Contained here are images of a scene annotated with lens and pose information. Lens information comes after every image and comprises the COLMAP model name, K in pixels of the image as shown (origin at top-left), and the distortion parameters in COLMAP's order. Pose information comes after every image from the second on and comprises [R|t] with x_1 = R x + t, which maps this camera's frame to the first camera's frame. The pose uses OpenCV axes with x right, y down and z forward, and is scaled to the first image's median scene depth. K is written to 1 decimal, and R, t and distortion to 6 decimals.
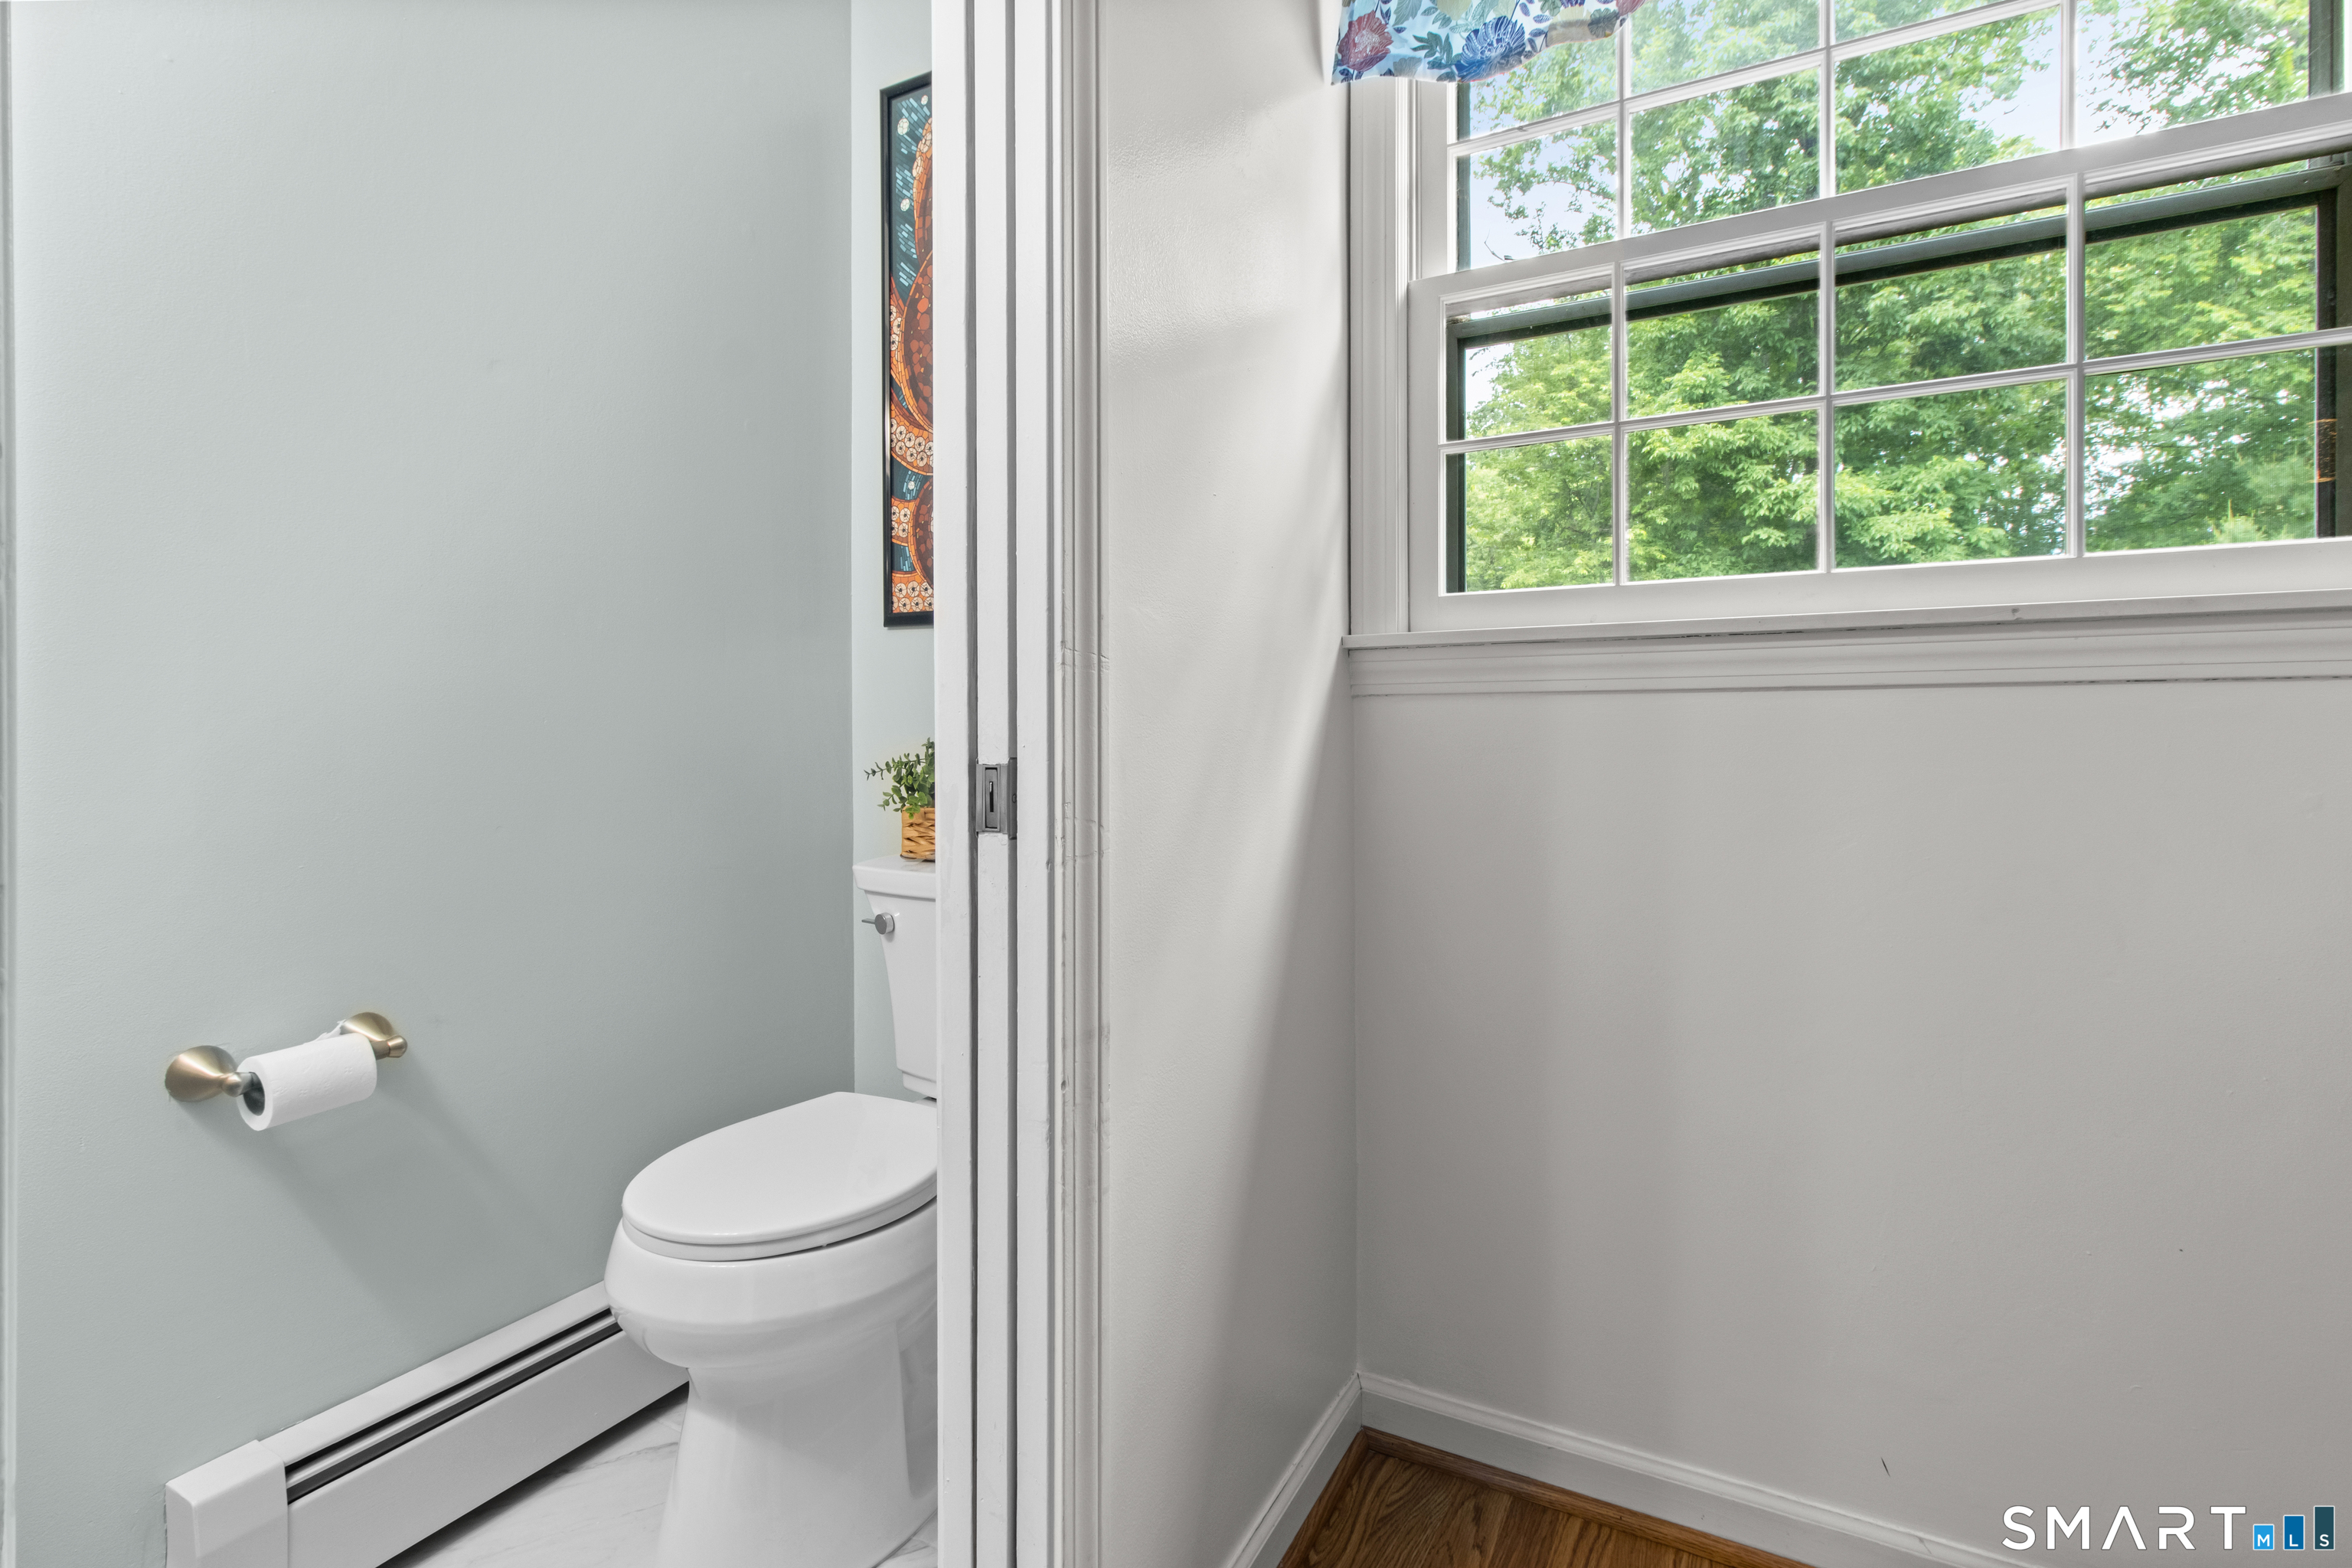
lens RADIAL K [[1112.2, 0, 1178.9], [0, 1112.2, 751.6], [0, 0, 1]] dist [0.003544, 0.000412]
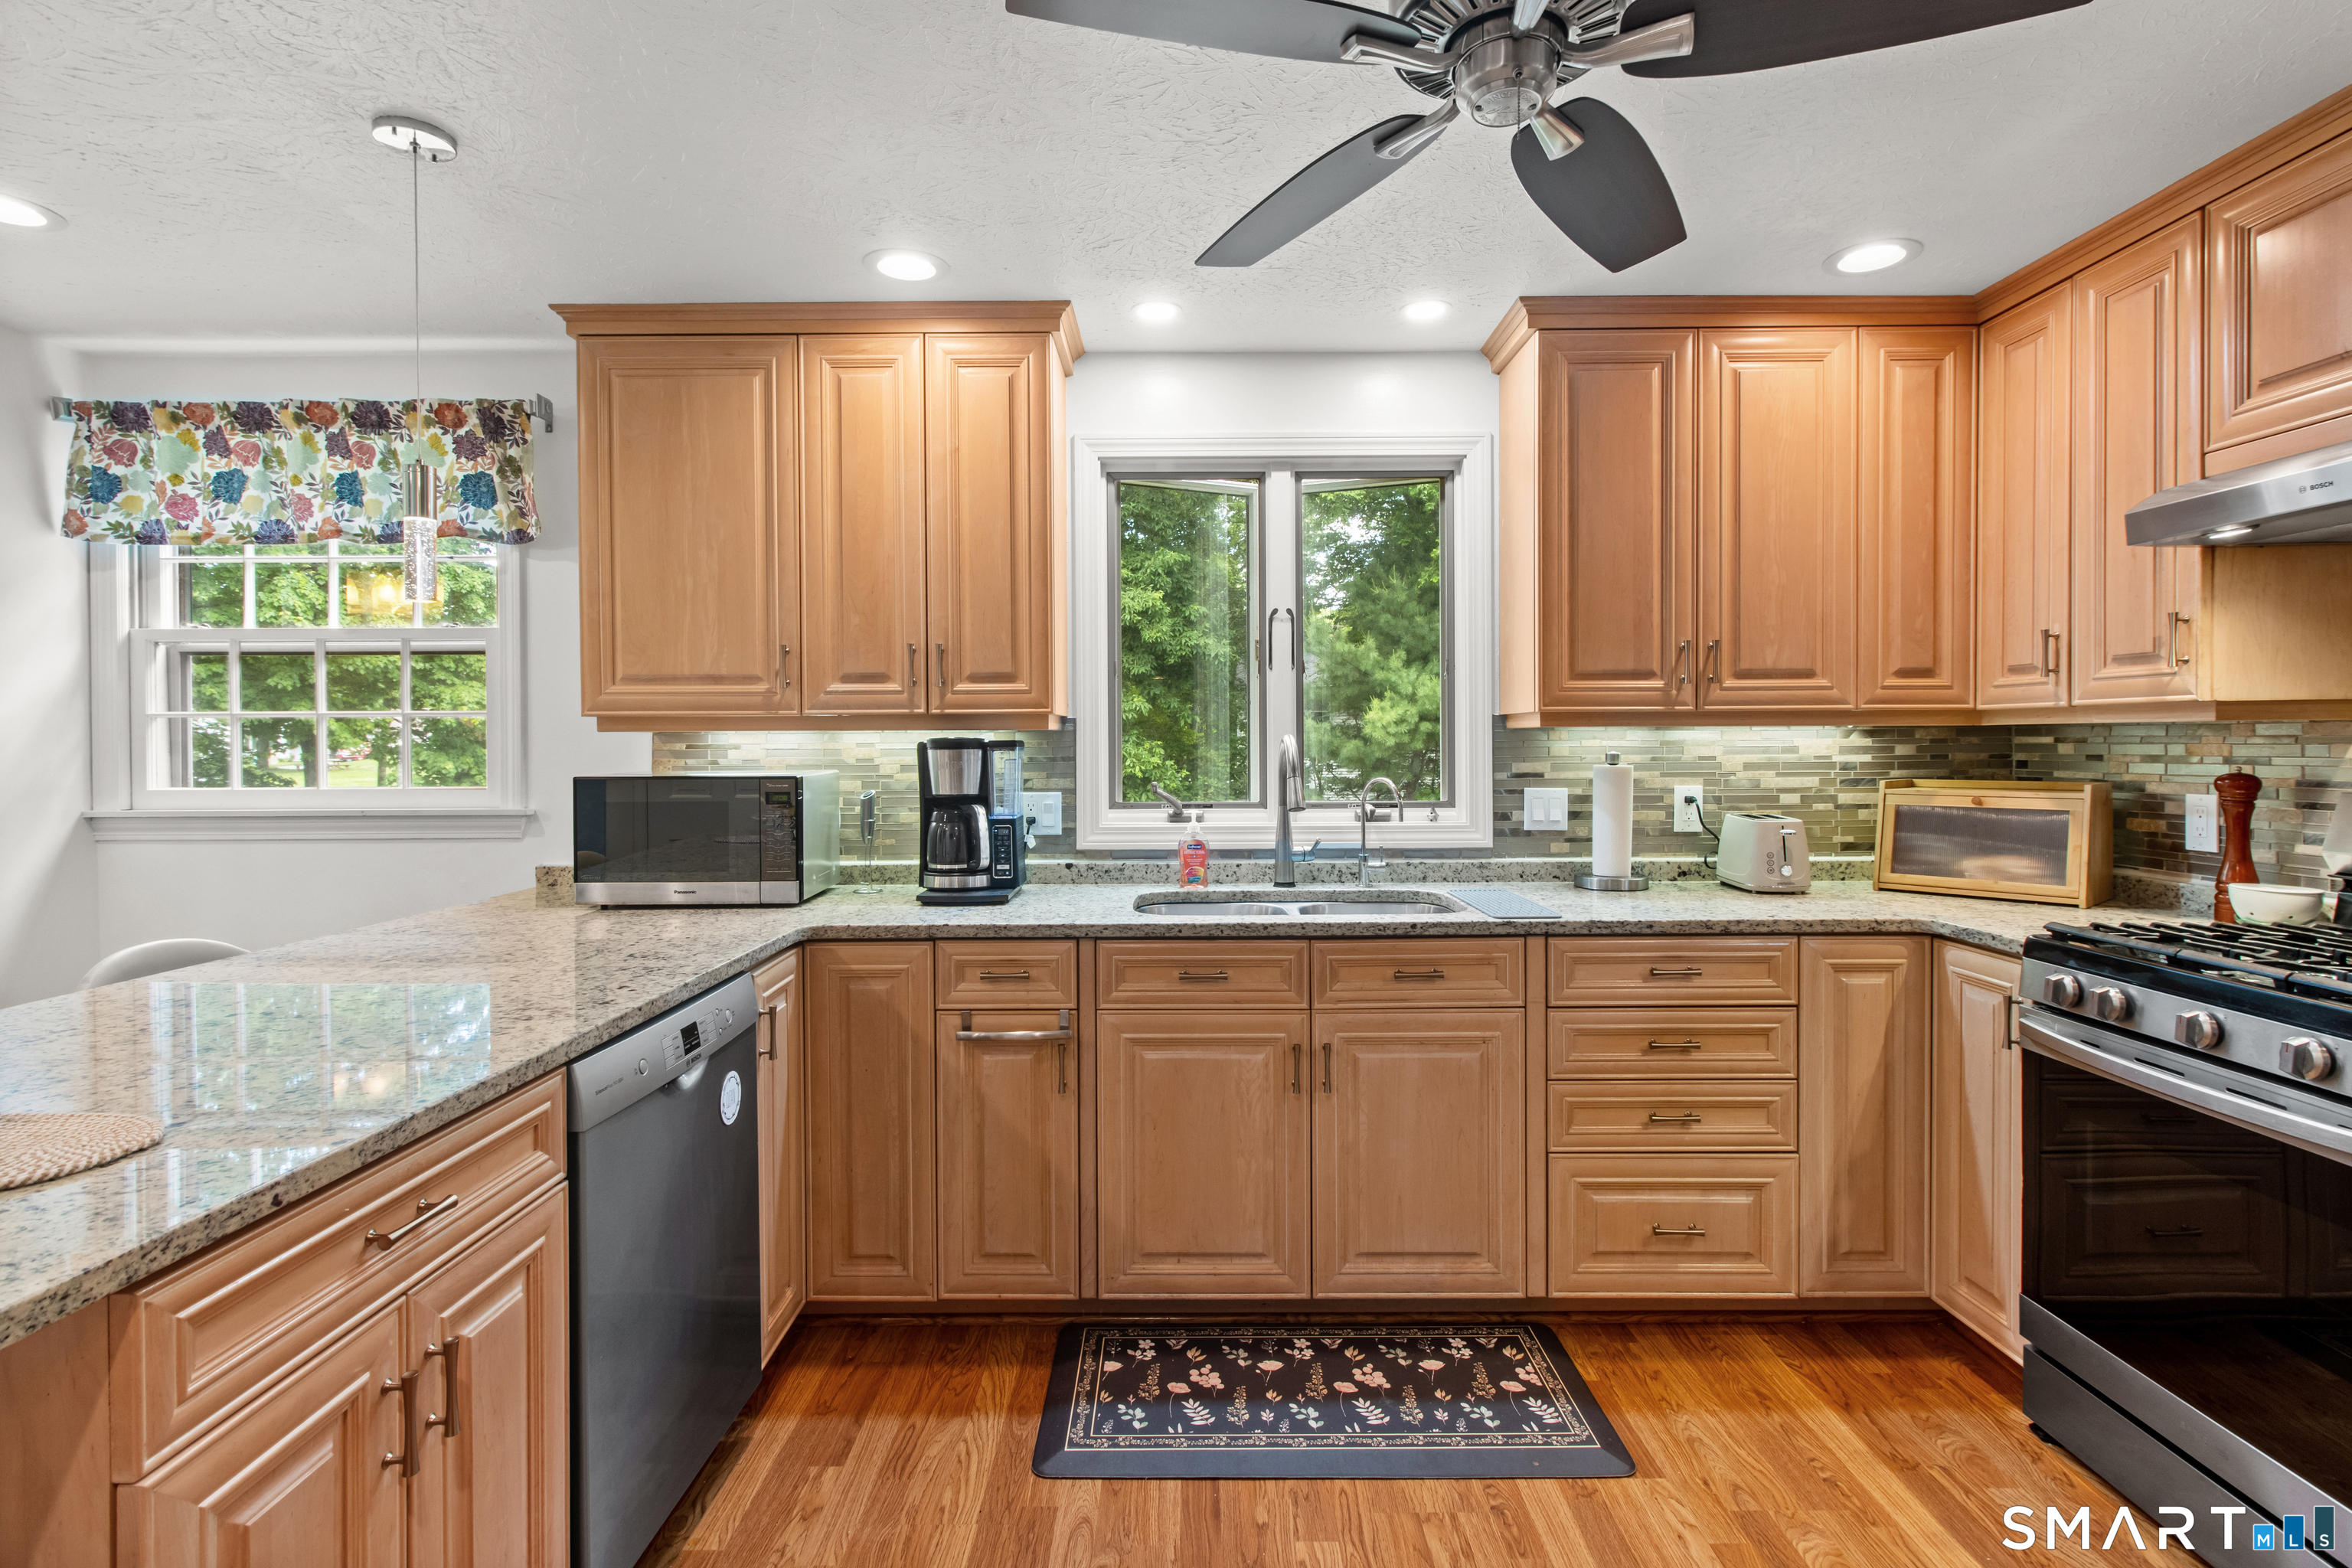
lens RADIAL K [[1112.2, 0, 1178.9], [0, 1112.2, 751.6], [0, 0, 1]] dist [0.003544, 0.000412]
pose [[0.882076, -0.005438, 0.471076, 0.953663], [0.010598, 0.999909, -0.008301, -0.187280], [-0.470988, 0.012315, 0.882053, -1.660188]]
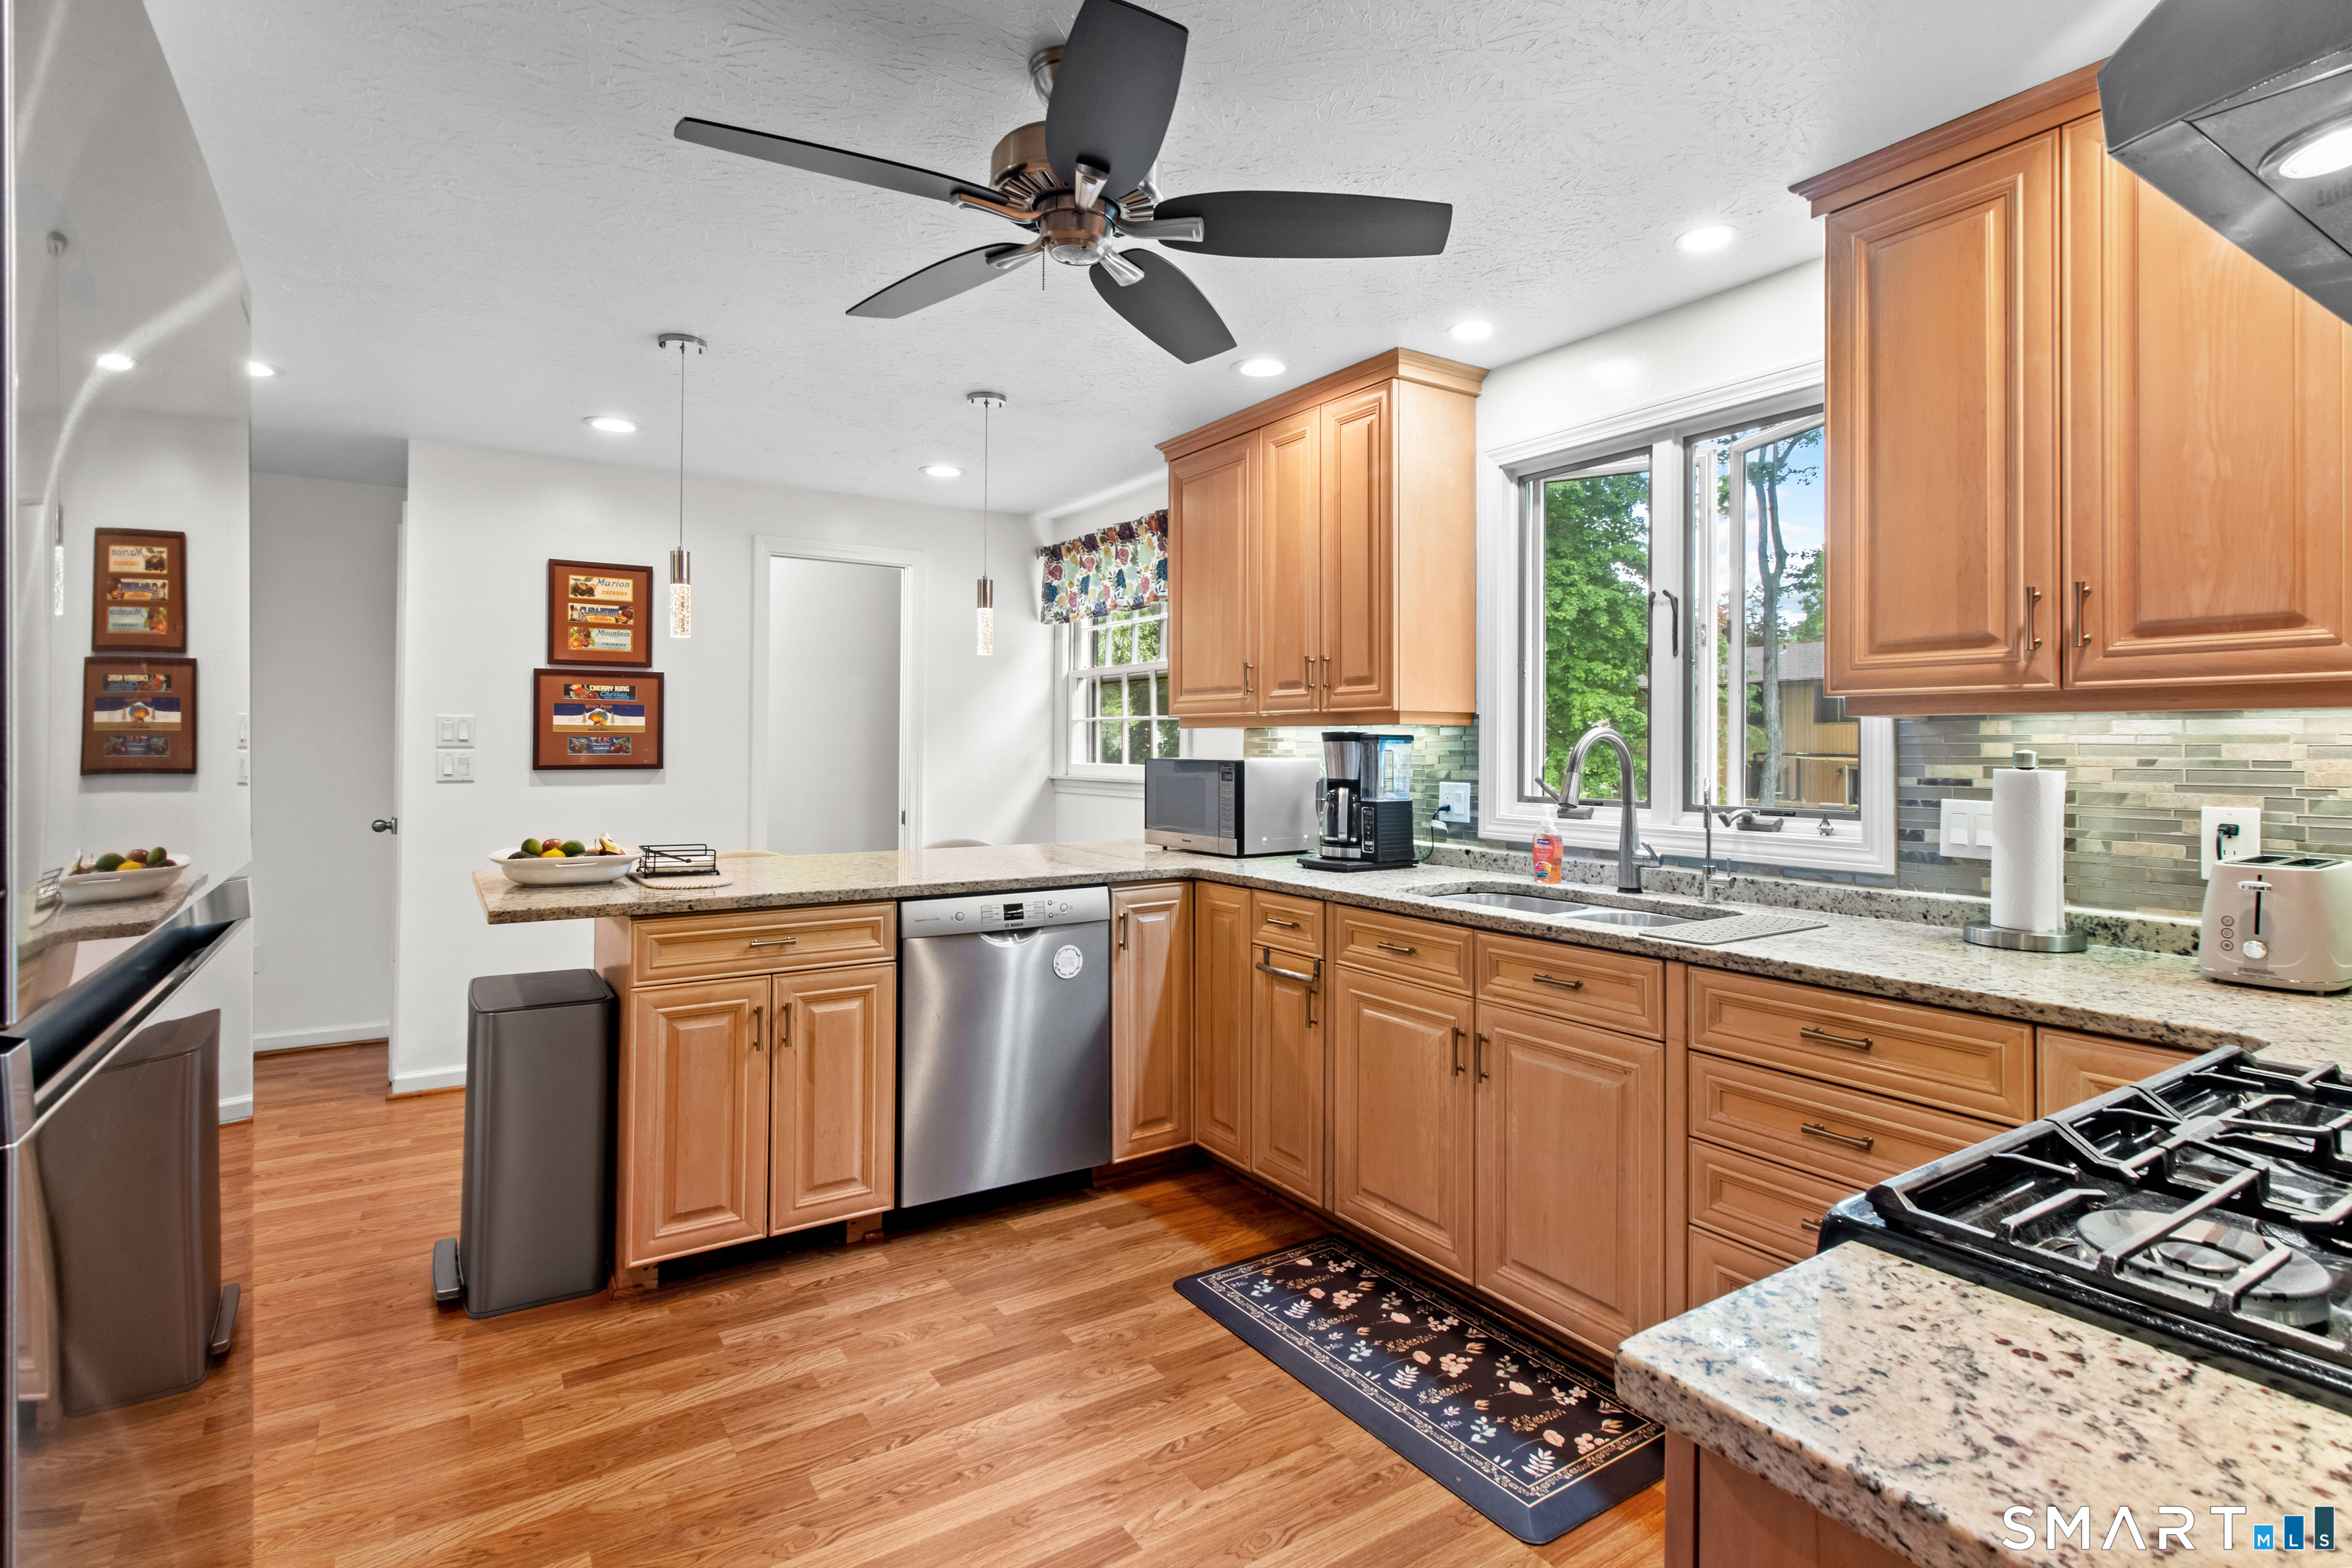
lens RADIAL K [[1154.9, 0, 1183.4], [0, 1154.9, 728.9], [0, 0, 1]] dist [0.003479, 0.000206]
pose [[0.880829, 0.000271, -0.473434, 2.309476], [-0.015931, 0.999450, -0.029068, -0.163916], [0.473166, 0.033146, 0.880349, -2.031845]]
